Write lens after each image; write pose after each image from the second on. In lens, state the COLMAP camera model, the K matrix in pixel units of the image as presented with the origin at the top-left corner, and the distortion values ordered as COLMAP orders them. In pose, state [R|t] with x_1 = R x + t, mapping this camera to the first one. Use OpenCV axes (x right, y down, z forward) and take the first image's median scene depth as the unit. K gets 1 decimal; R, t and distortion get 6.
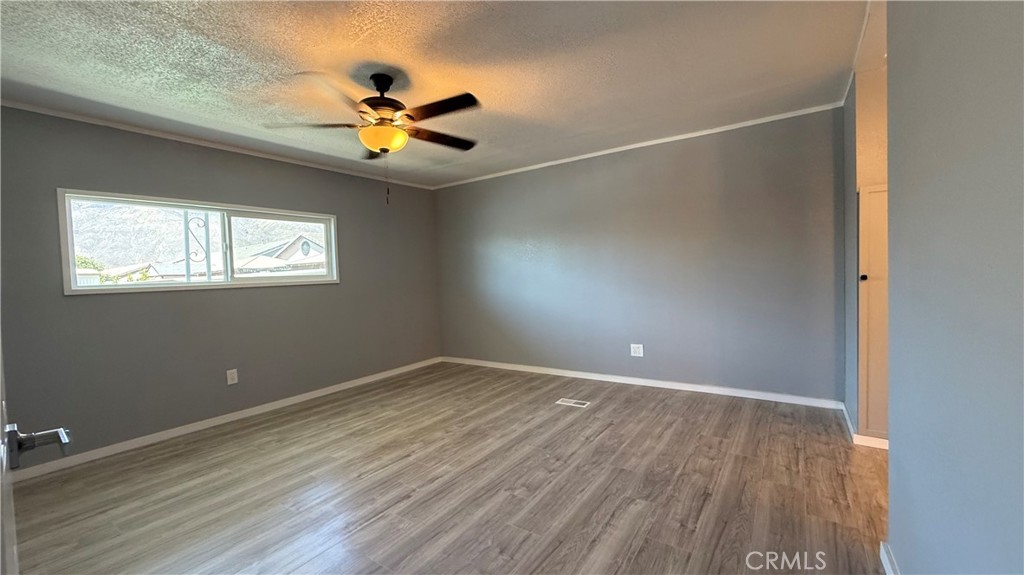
lens RADIAL K [[409.6, 0, 507.7], [0, 409.6, 287.3], [0, 0, 1]] dist [0.002987, 0.000208]
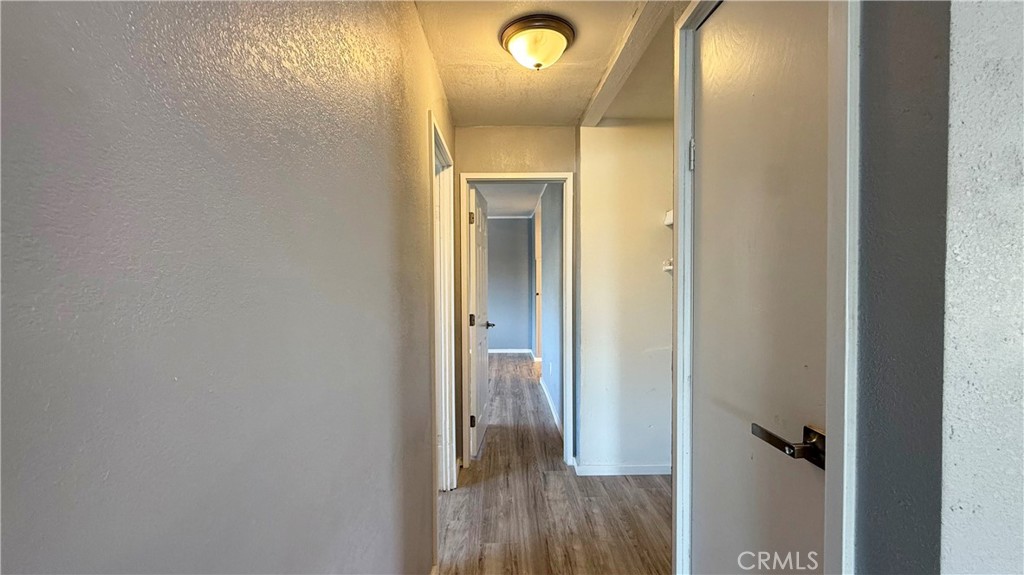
lens RADIAL K [[409.6, 0, 512.3], [0, 409.6, 286.7], [0, 0, 1]] dist [0.002987, 0.000208]
pose [[0.802607, 0.028172, 0.595843, -0.592582], [-0.005944, 0.999212, -0.039237, 0.023642], [-0.596479, 0.027950, 0.802142, -0.723473]]
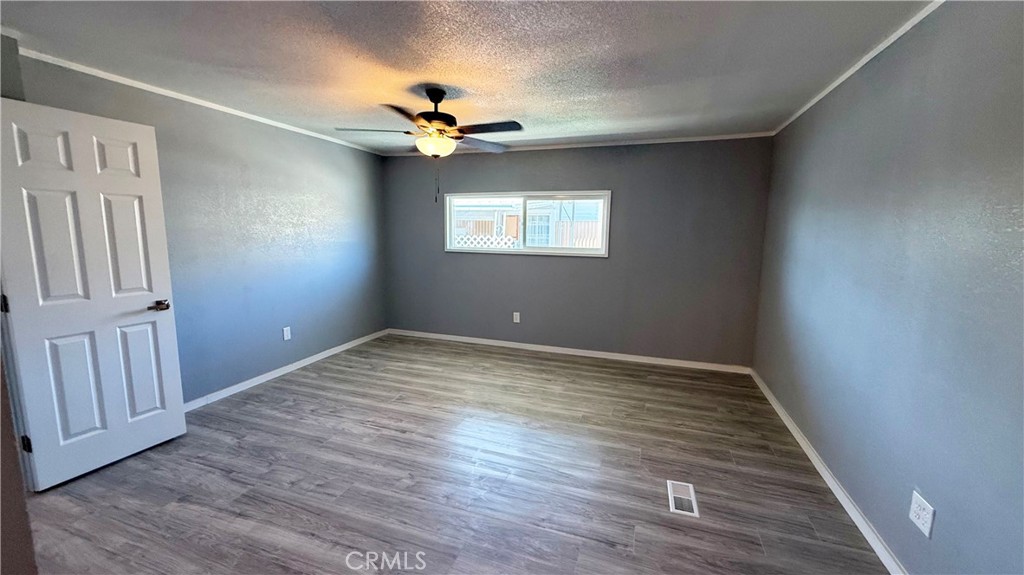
lens RADIAL K [[409.6, 0, 510.5], [0, 409.6, 282.9], [0, 0, 1]] dist [0.002987, 0.000208]
pose [[0.270429, 0.166458, -0.948241, 0.672305], [-0.058794, 0.985956, 0.156311, -0.123302], [0.960943, 0.013480, 0.276418, 0.635315]]
